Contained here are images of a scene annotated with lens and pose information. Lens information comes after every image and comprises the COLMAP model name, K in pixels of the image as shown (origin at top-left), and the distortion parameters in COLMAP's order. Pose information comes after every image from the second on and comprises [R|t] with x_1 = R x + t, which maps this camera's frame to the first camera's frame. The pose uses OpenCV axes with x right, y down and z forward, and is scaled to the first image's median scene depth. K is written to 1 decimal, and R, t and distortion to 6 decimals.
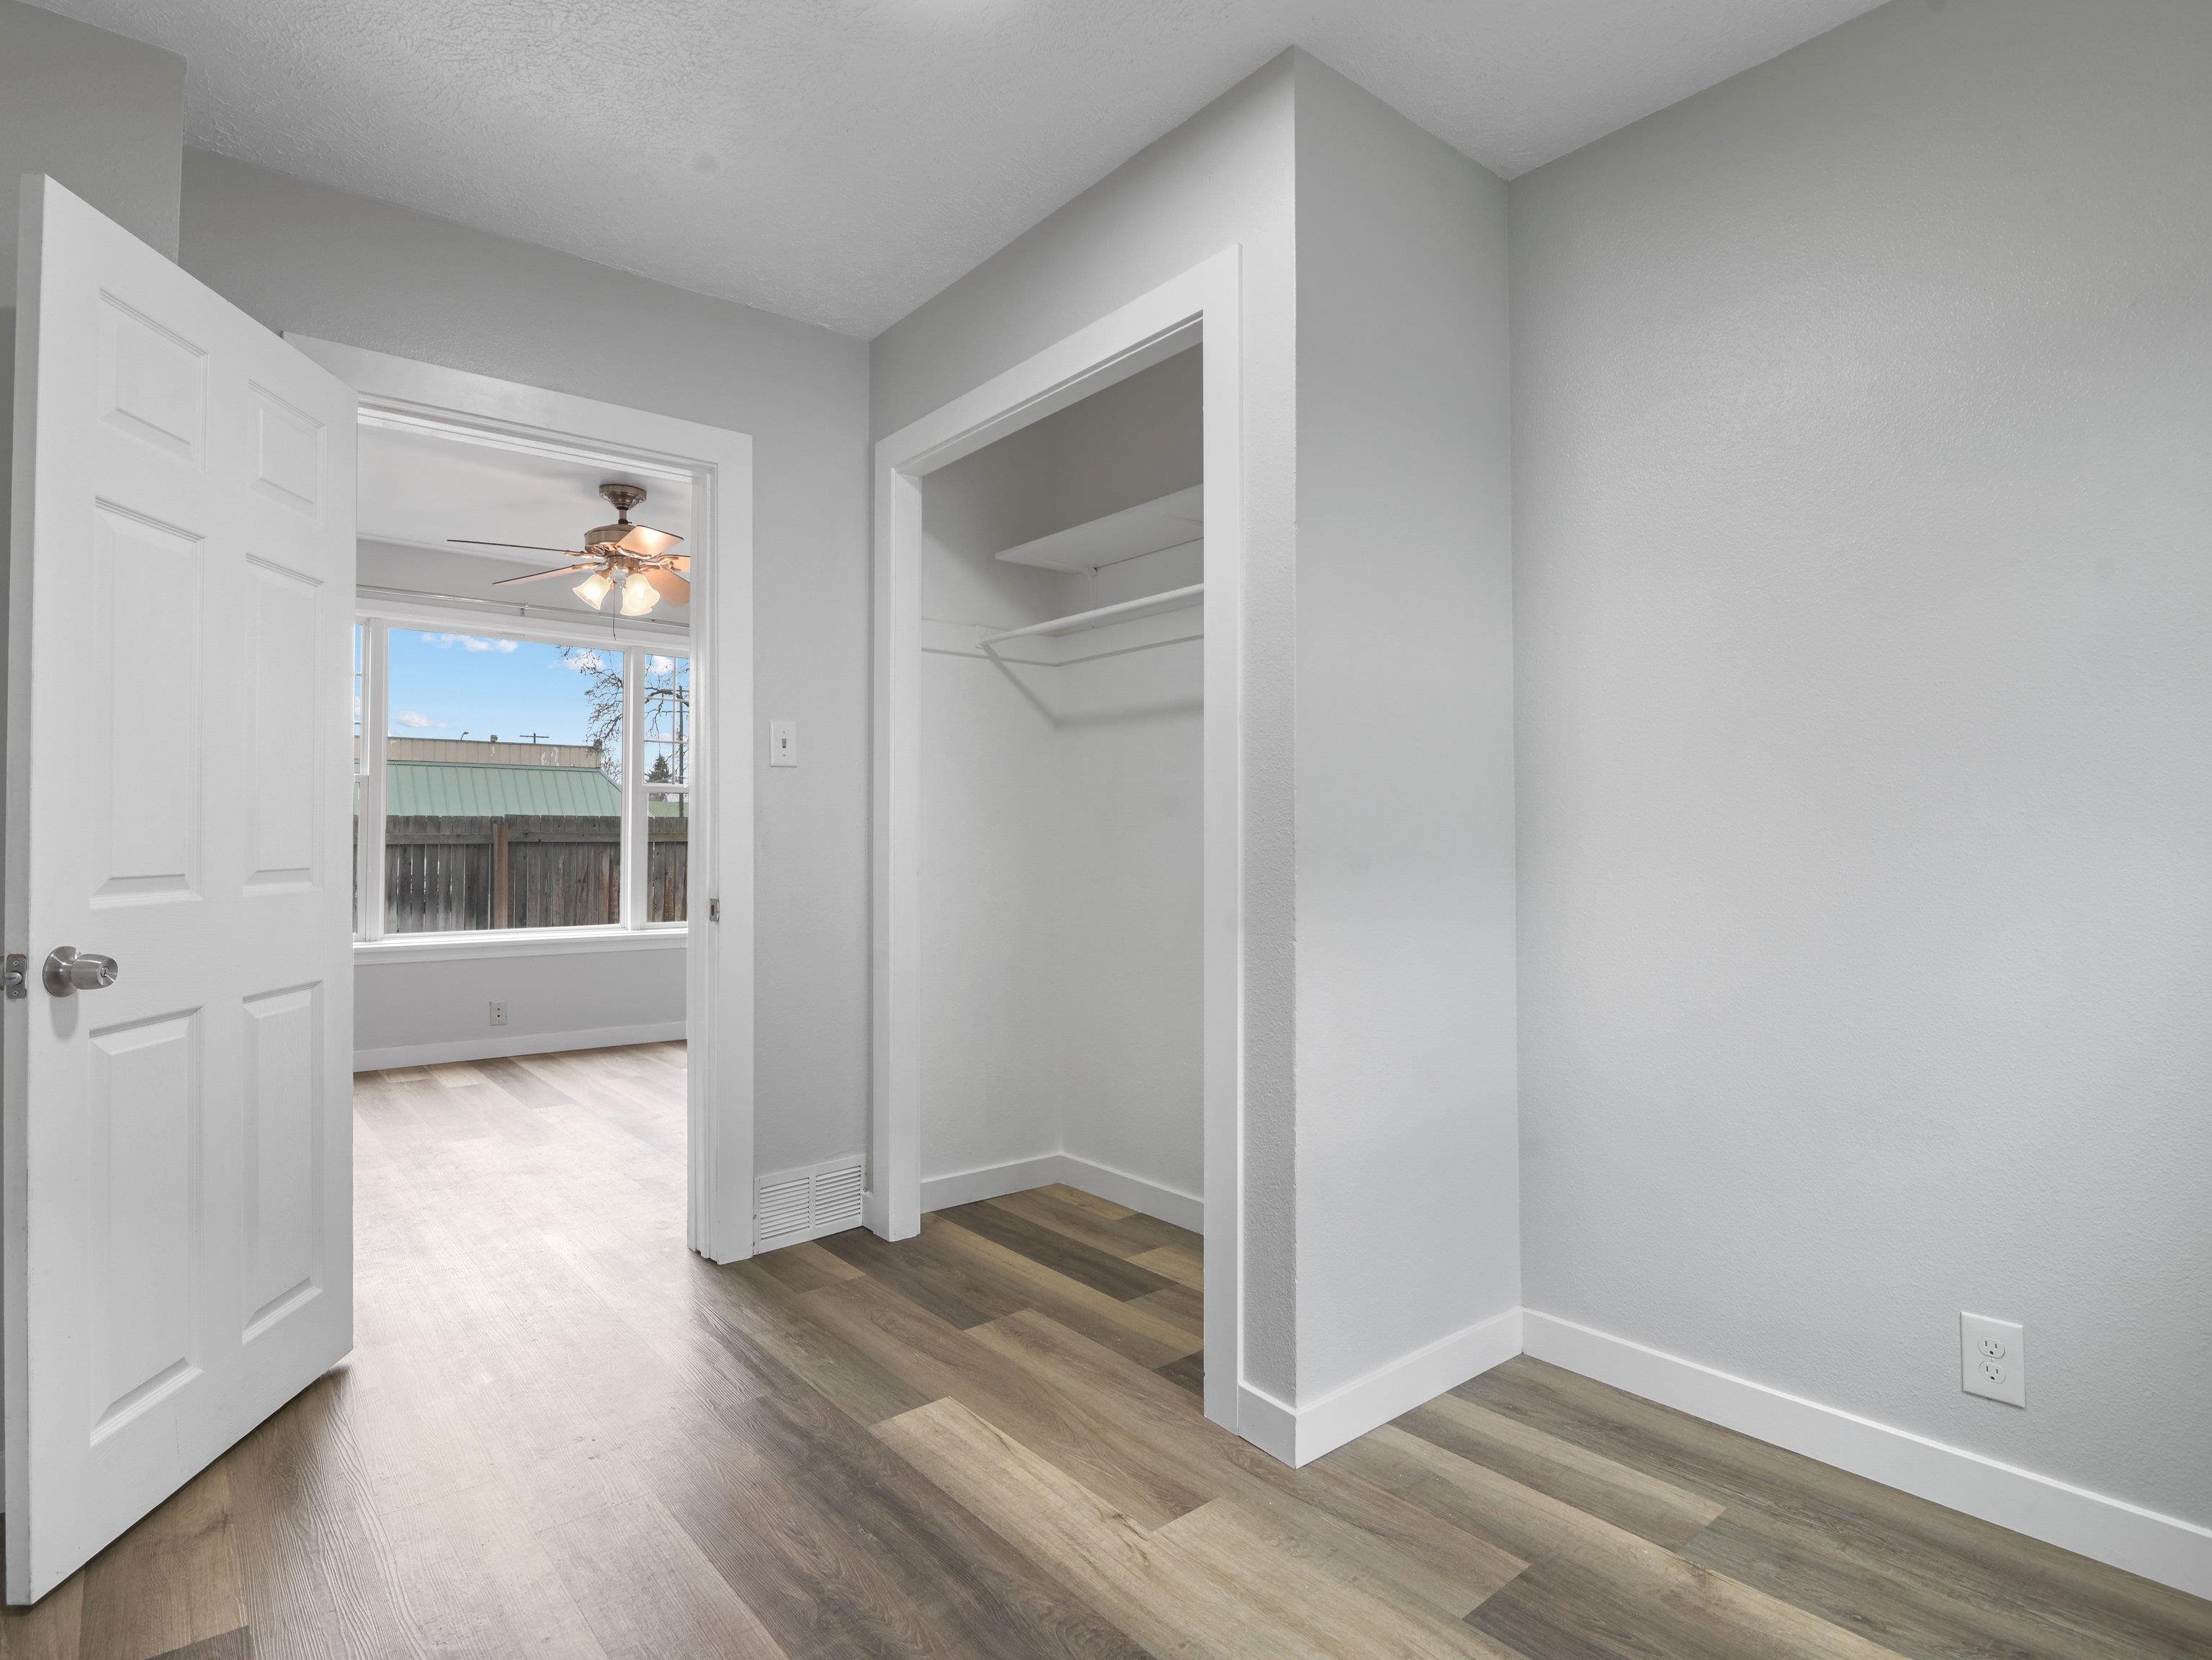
lens RADIAL K [[1157.3, 0, 1092.0], [0, 1157.3, 822.4], [0, 0, 1]] dist [-0.007302, -0.006996]
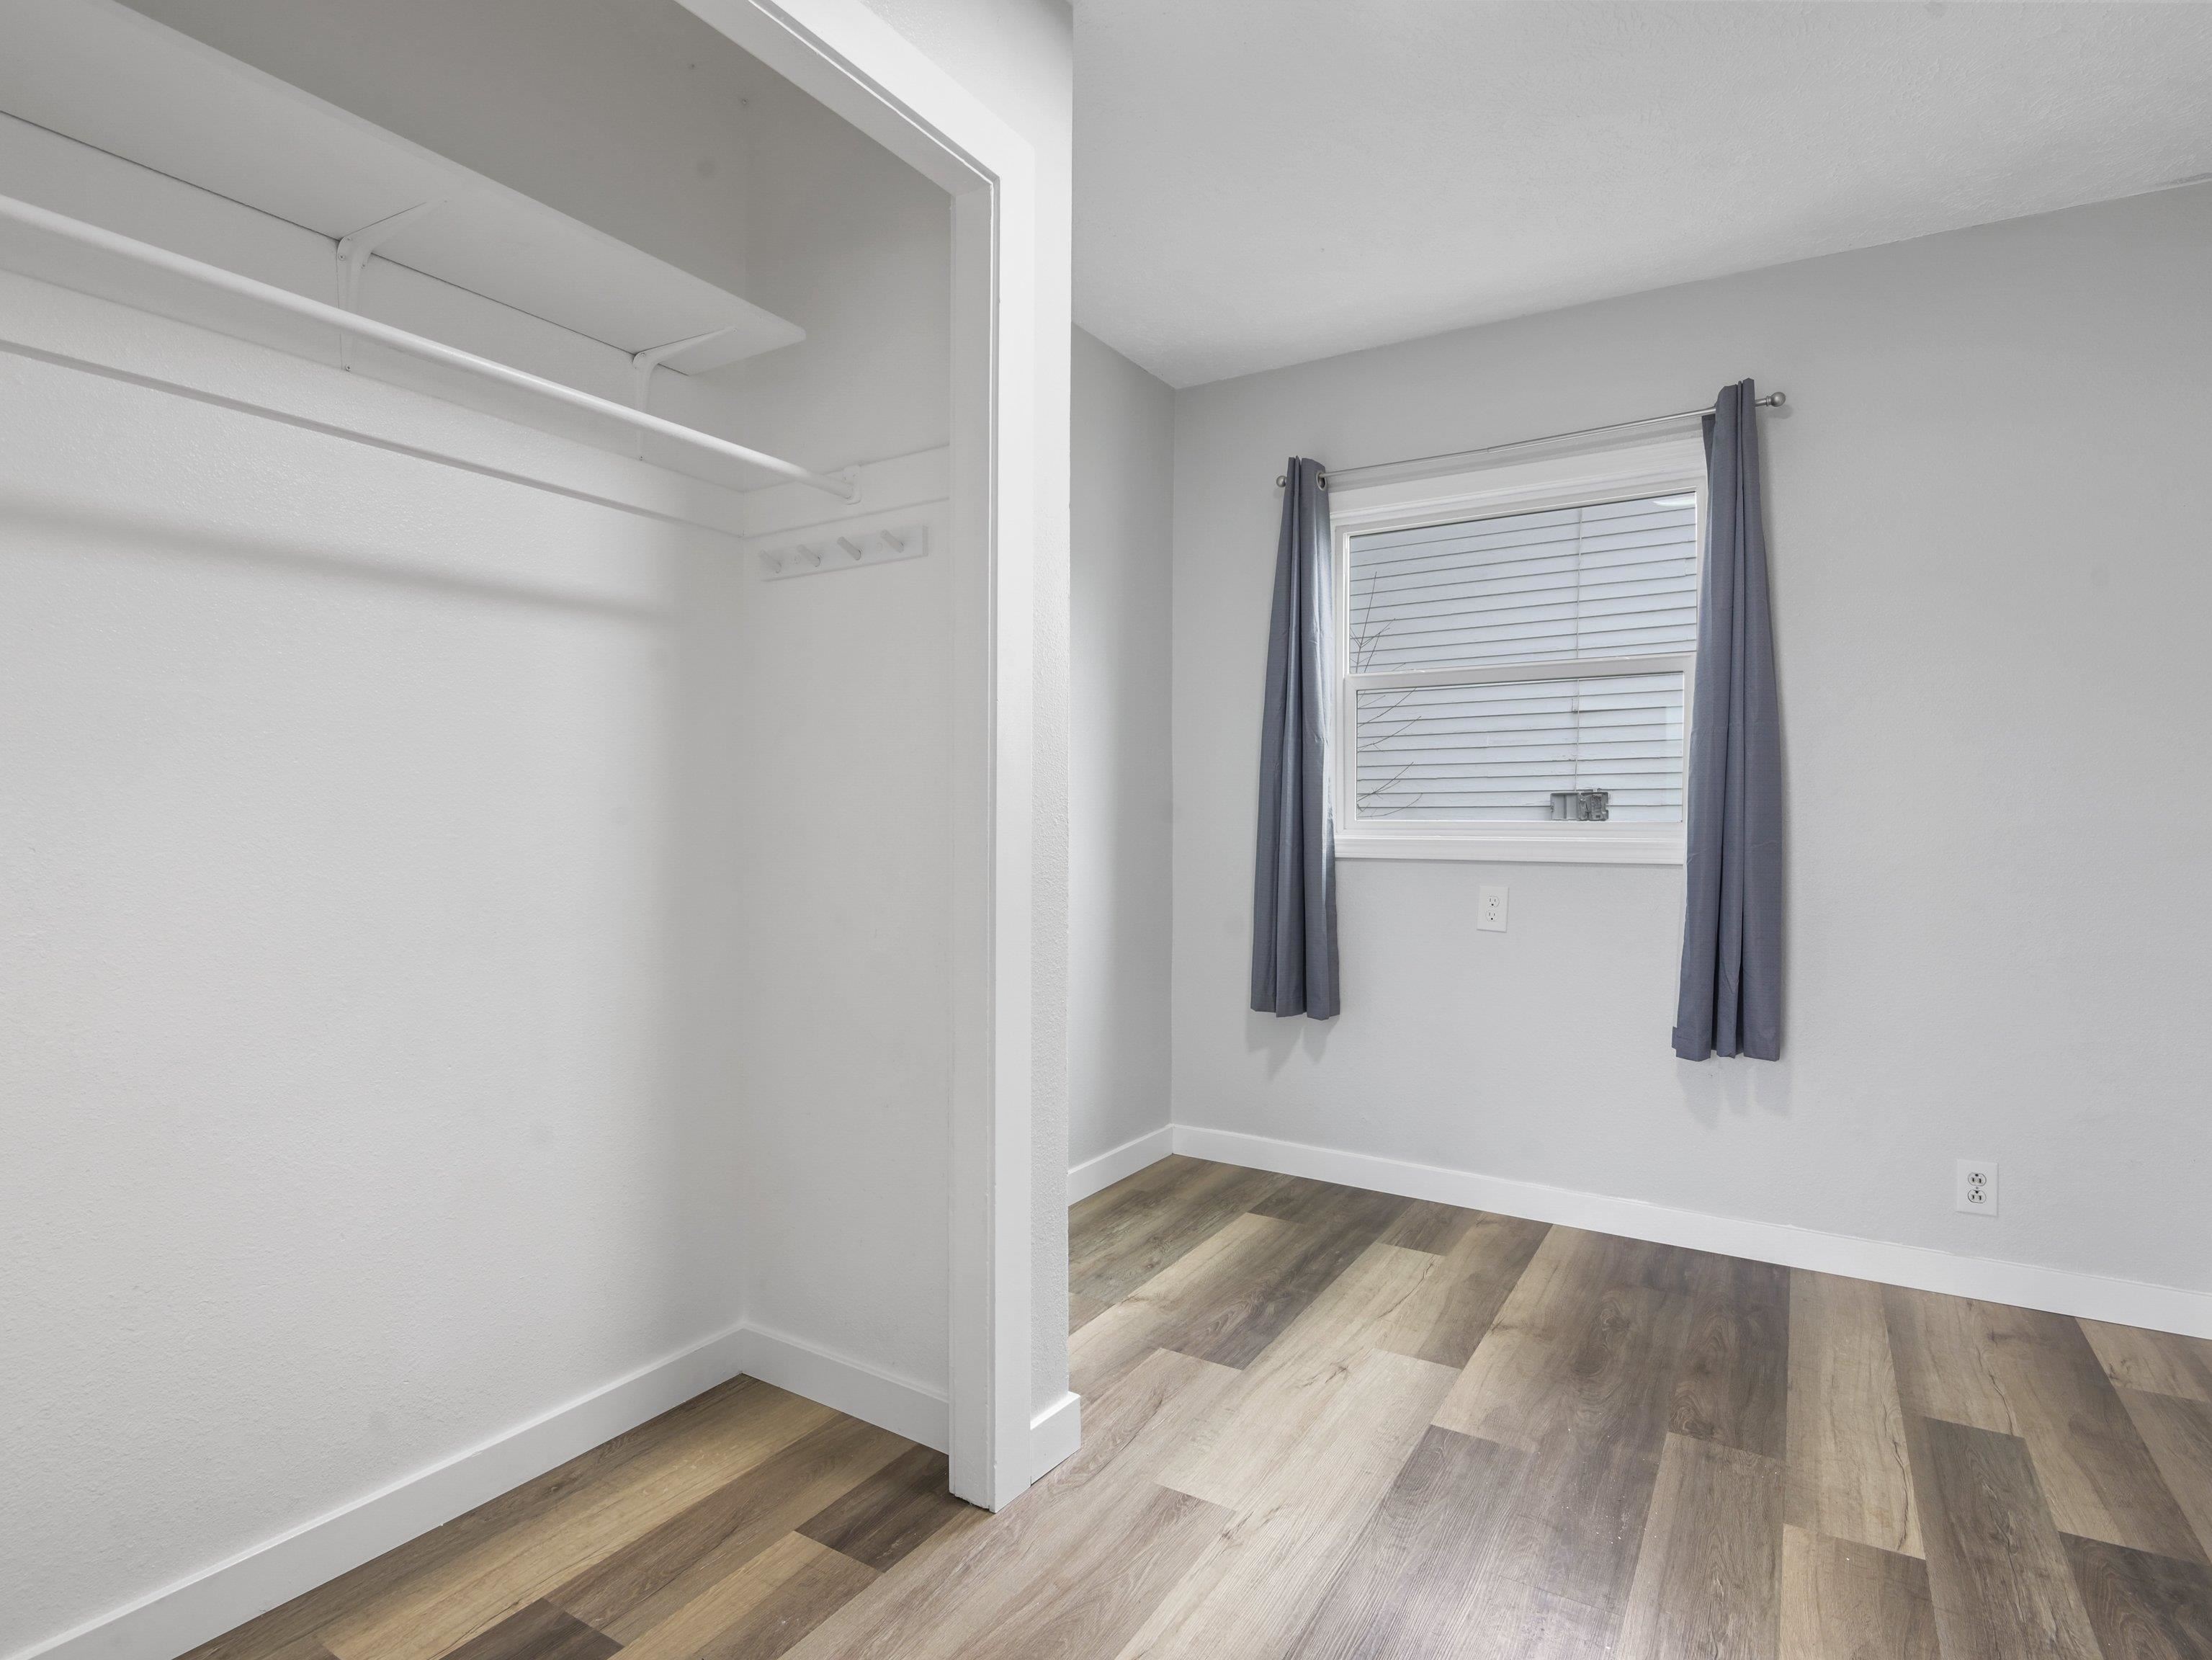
lens RADIAL K [[1157.3, 0, 1105.3], [0, 1157.3, 831.4], [0, 0, 1]] dist [-0.007302, -0.006996]
pose [[-0.332425, -0.008524, 0.943091, -0.842605], [-0.020550, 0.999787, 0.001793, 0.018731], [-0.942906, -0.018785, -0.332529, 1.428836]]
